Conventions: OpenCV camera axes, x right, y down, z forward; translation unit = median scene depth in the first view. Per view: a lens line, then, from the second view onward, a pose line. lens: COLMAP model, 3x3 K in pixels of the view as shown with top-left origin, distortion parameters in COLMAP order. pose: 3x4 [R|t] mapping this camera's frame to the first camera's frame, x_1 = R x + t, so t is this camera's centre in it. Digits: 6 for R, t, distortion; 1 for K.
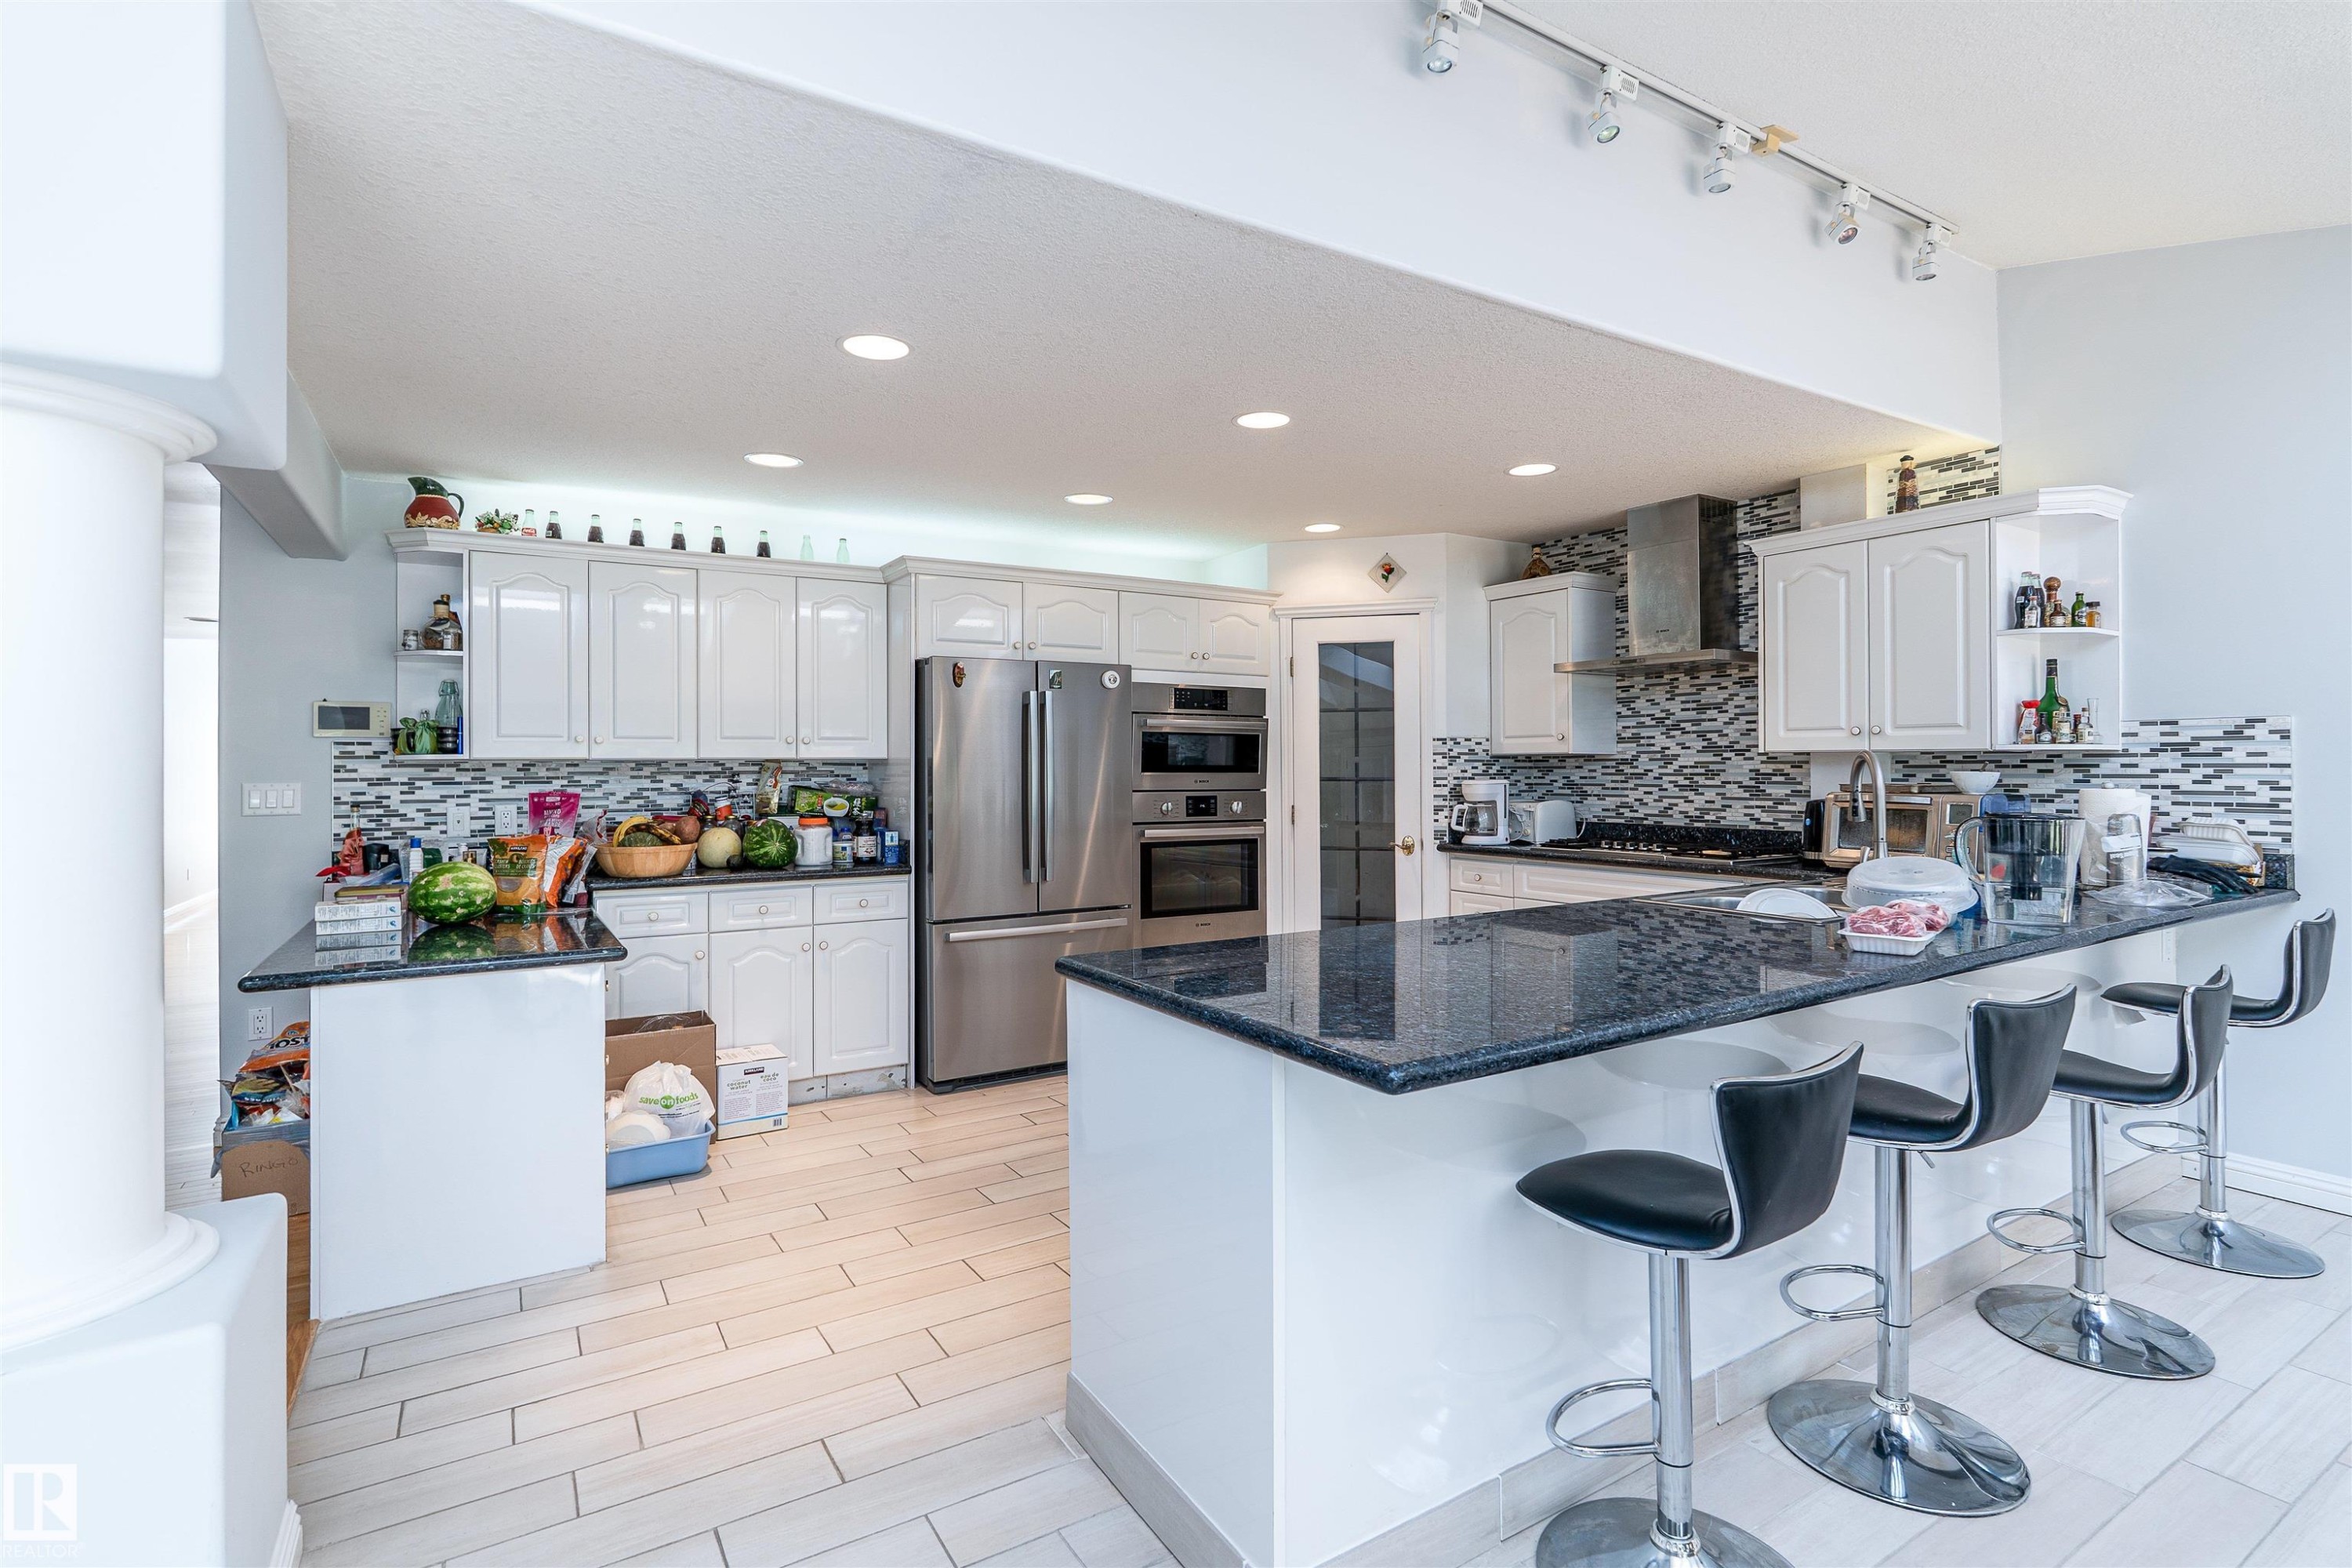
lens RADIAL K [[1096.1, 0, 1171.9], [0, 1096.1, 770.1], [0, 0, 1]] dist [0.000264, 0.000301]
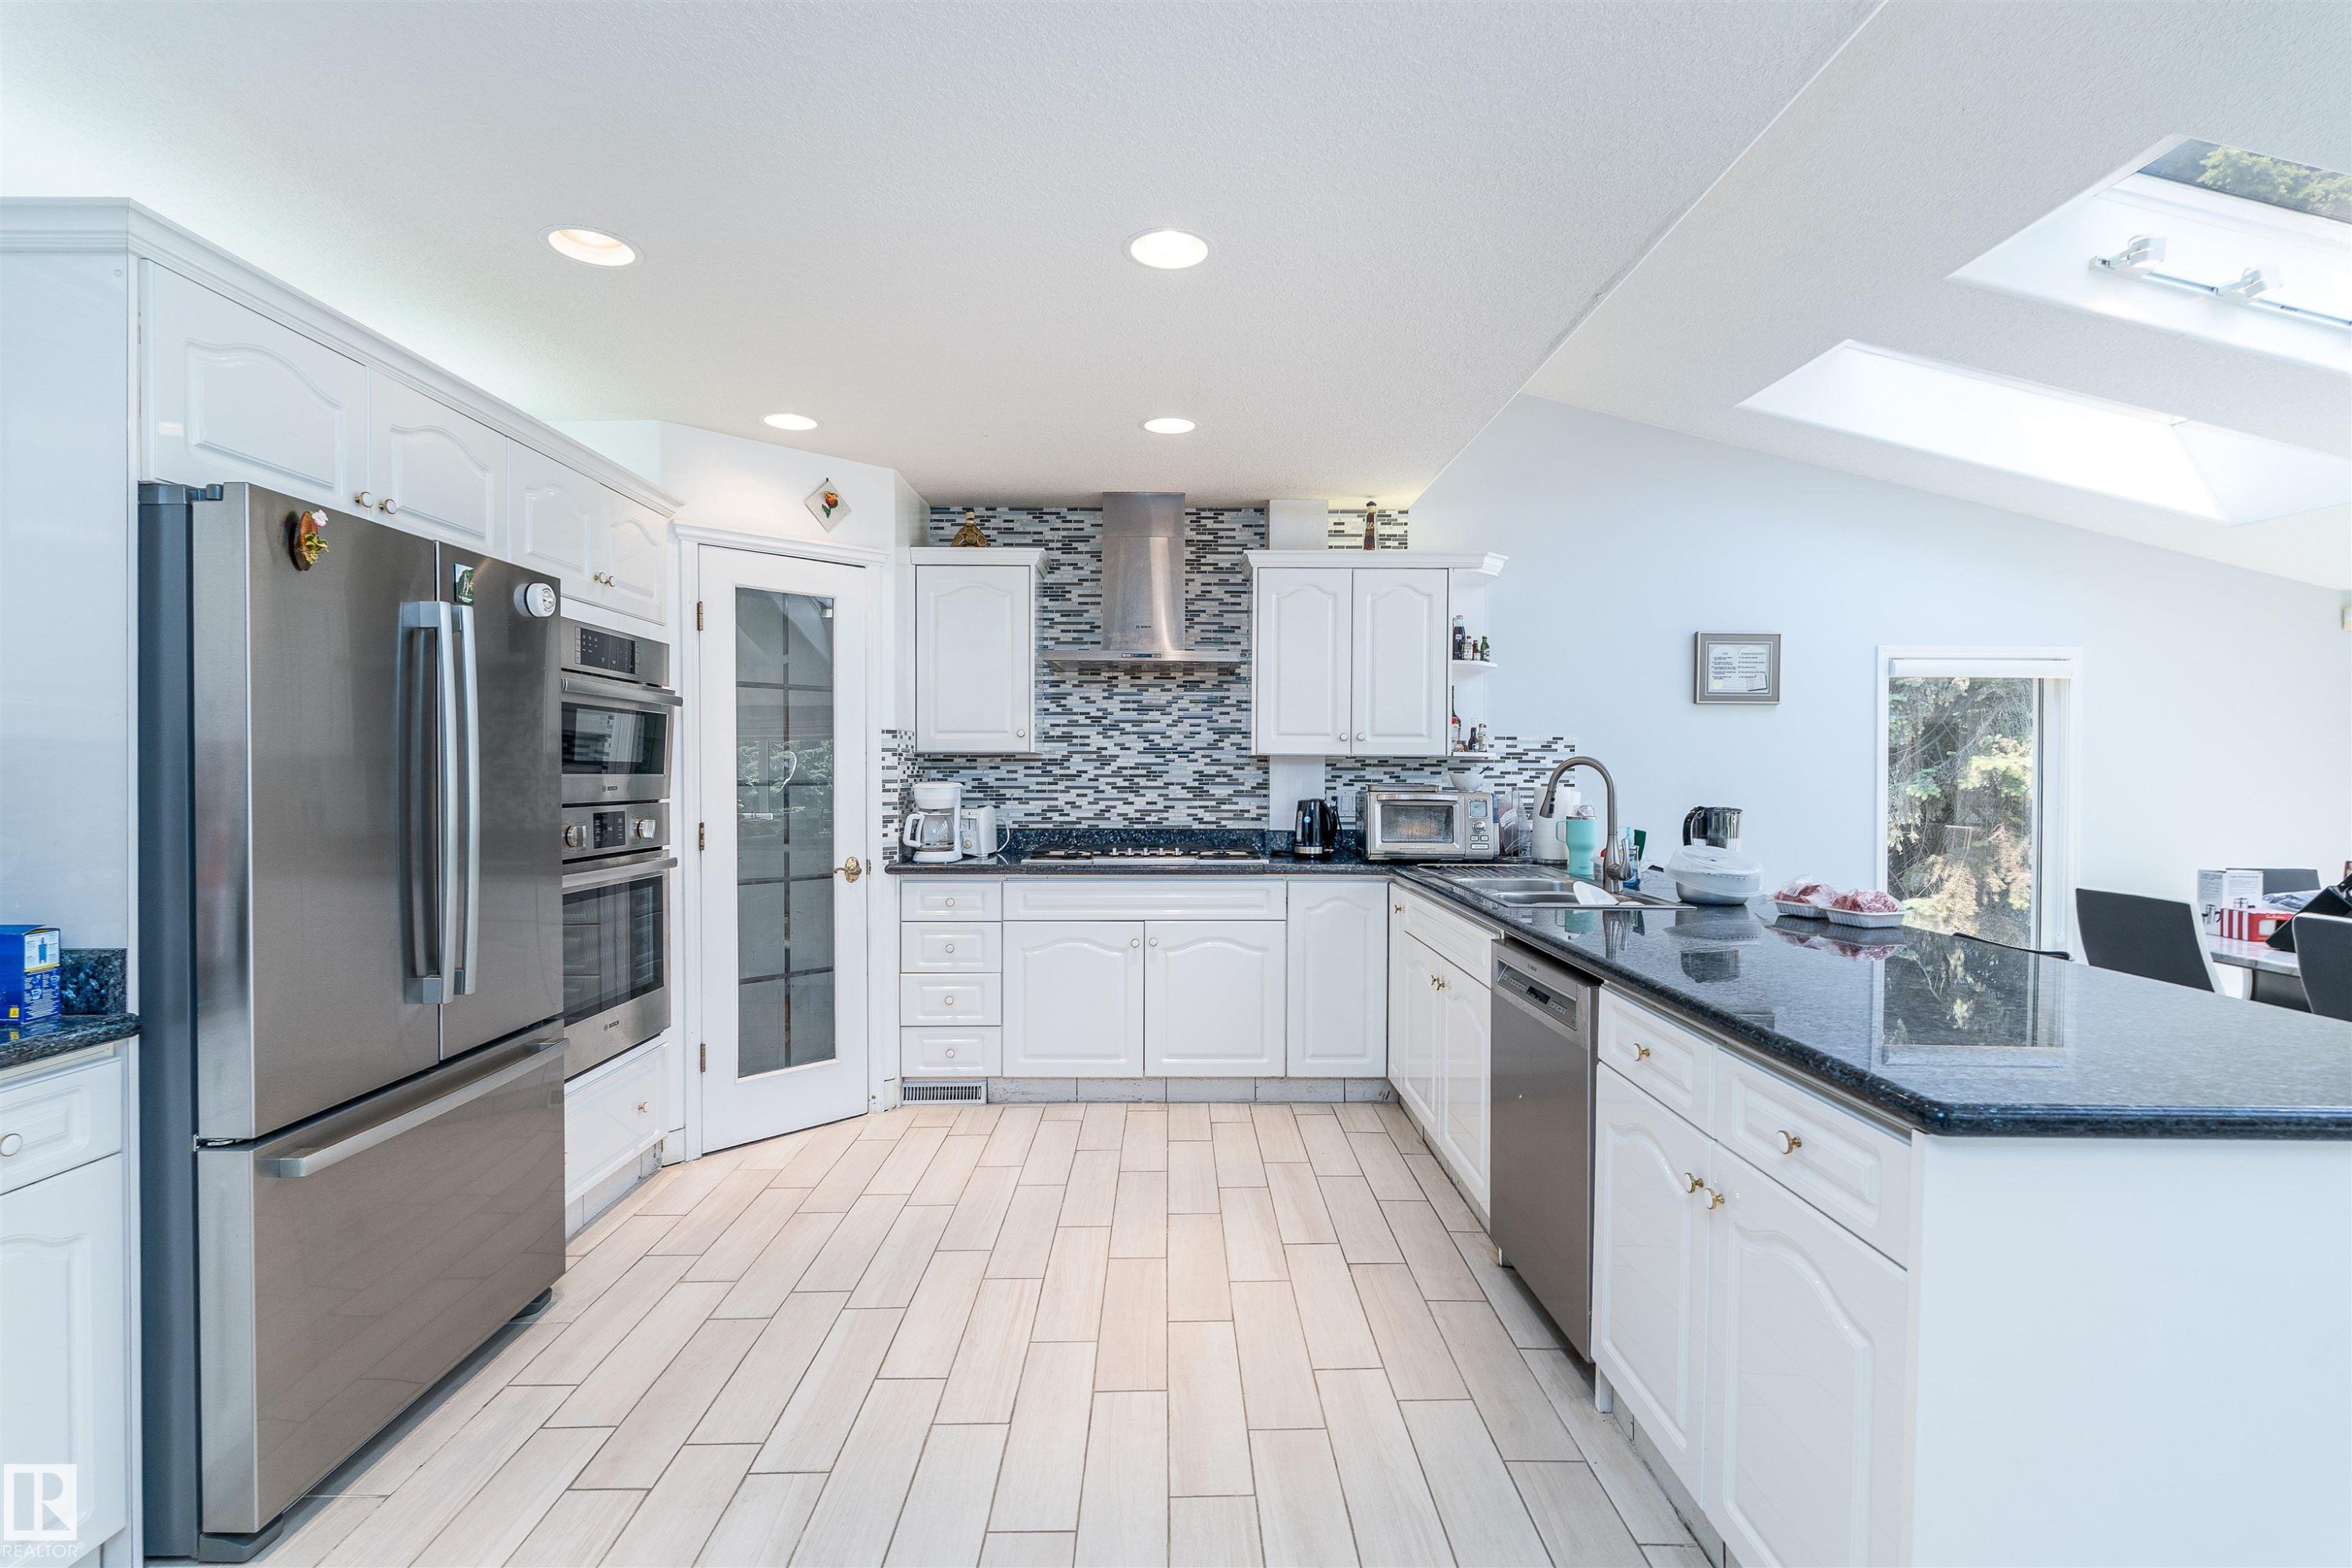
lens RADIAL K [[1096.1, 0, 1167.7], [0, 1096.1, 785.0], [0, 0, 1]] dist [0.000264, 0.000301]
pose [[0.528616, -0.008234, 0.848821, -0.339006], [-0.003083, 0.999928, 0.011621, 0.000695], [-0.848855, -0.008760, 0.528553, 0.443729]]
